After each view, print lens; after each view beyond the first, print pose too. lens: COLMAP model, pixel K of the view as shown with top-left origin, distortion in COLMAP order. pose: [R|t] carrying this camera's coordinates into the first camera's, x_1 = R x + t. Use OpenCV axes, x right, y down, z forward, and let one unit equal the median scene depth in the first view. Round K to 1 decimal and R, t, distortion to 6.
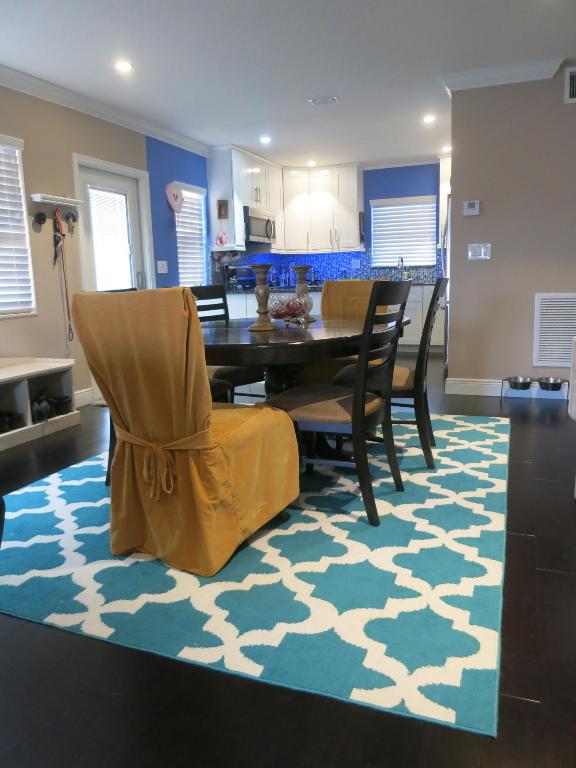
lens RADIAL K [[599.4, 0, 285.0], [0, 599.4, 384.4], [0, 0, 1]] dist [-0.012741, 0.032331]
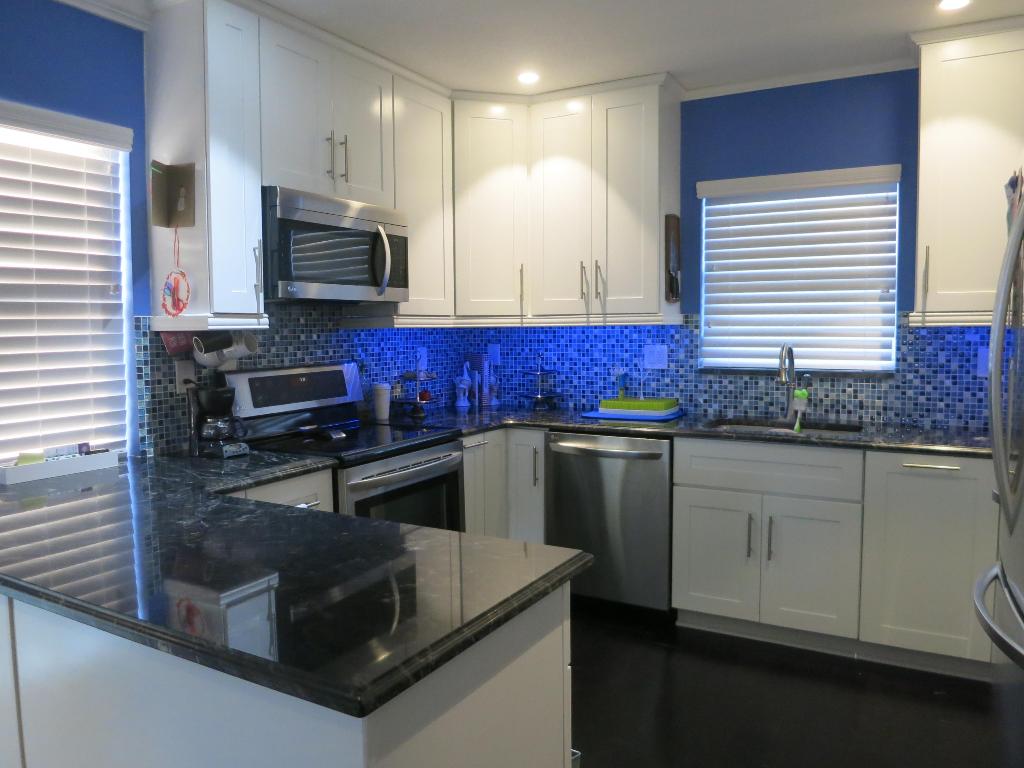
lens RADIAL K [[799.2, 0, 516.9], [0, 799.2, 382.6], [0, 0, 1]] dist [-0.012741, 0.032331]
pose [[0.992644, 0.029729, -0.117365, 0.095860], [-0.040660, 0.994941, -0.091865, -0.143923], [0.114040, 0.095961, 0.988831, 0.539201]]
